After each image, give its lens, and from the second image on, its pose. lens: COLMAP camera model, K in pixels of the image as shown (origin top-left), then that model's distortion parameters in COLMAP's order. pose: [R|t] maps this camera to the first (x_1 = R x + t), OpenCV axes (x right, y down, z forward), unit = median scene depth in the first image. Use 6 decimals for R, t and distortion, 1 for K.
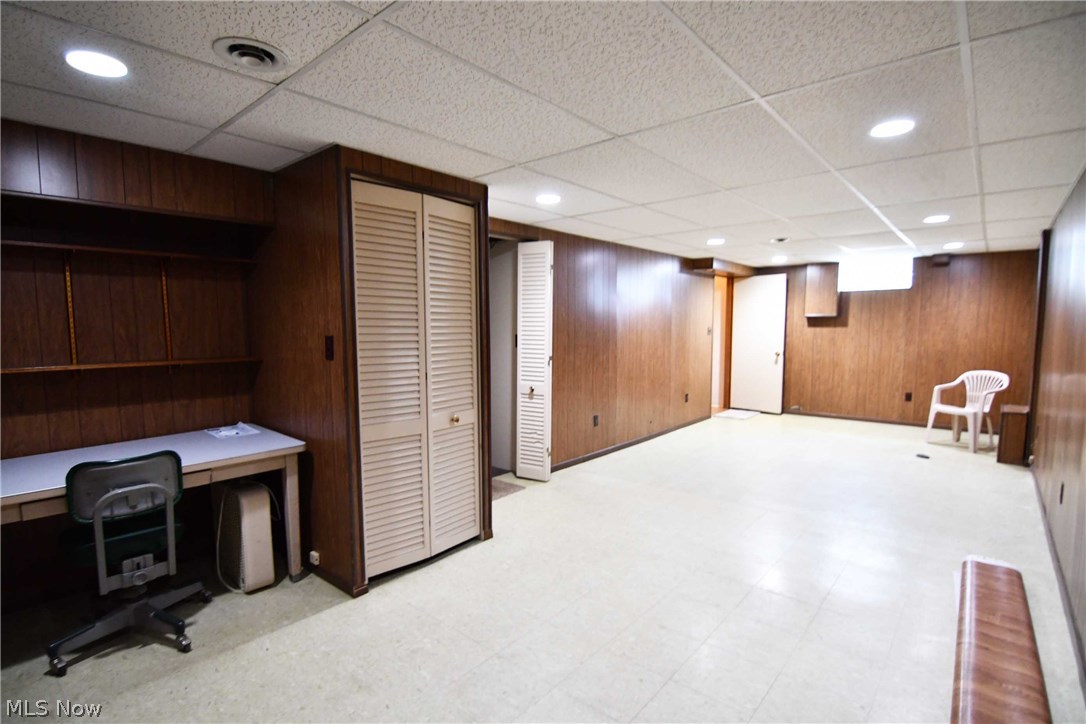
lens RADIAL K [[527.8, 0, 540.8], [0, 527.8, 368.8], [0, 0, 1]] dist [-0.011929, -0.005609]
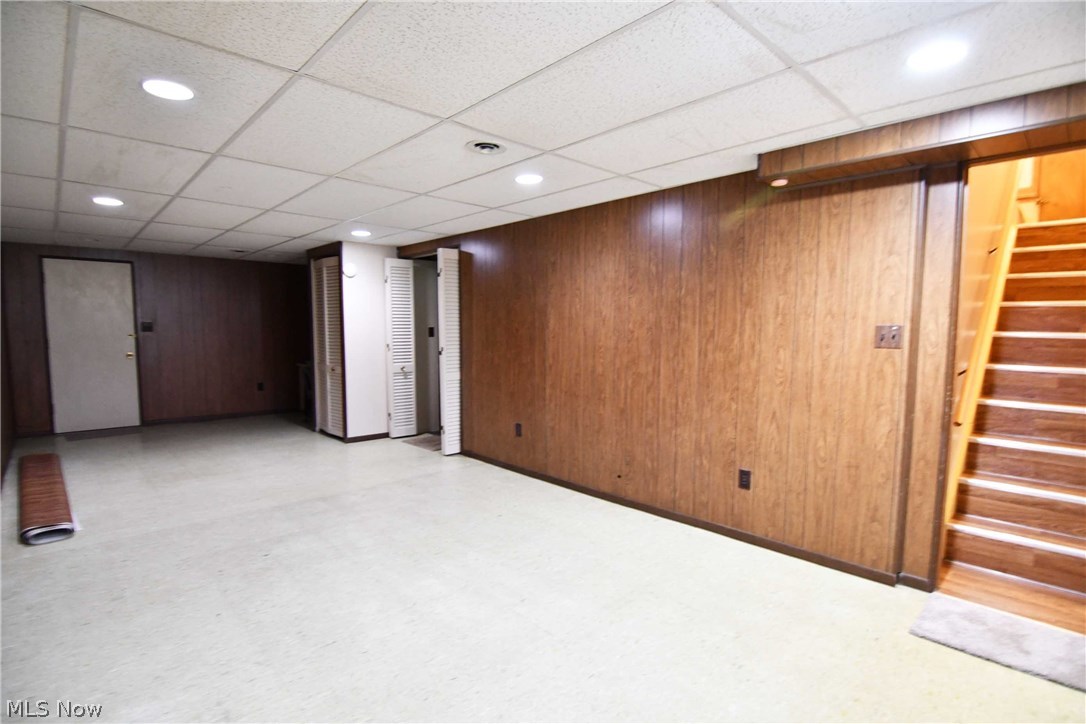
lens RADIAL K [[527.8, 0, 540.1], [0, 527.8, 365.1], [0, 0, 1]] dist [-0.011929, -0.005609]
pose [[-0.098873, 0.083456, -0.991594, 0.939673], [-0.078862, 0.992686, 0.091412, -0.088916], [0.991970, 0.087237, -0.091568, 1.081541]]
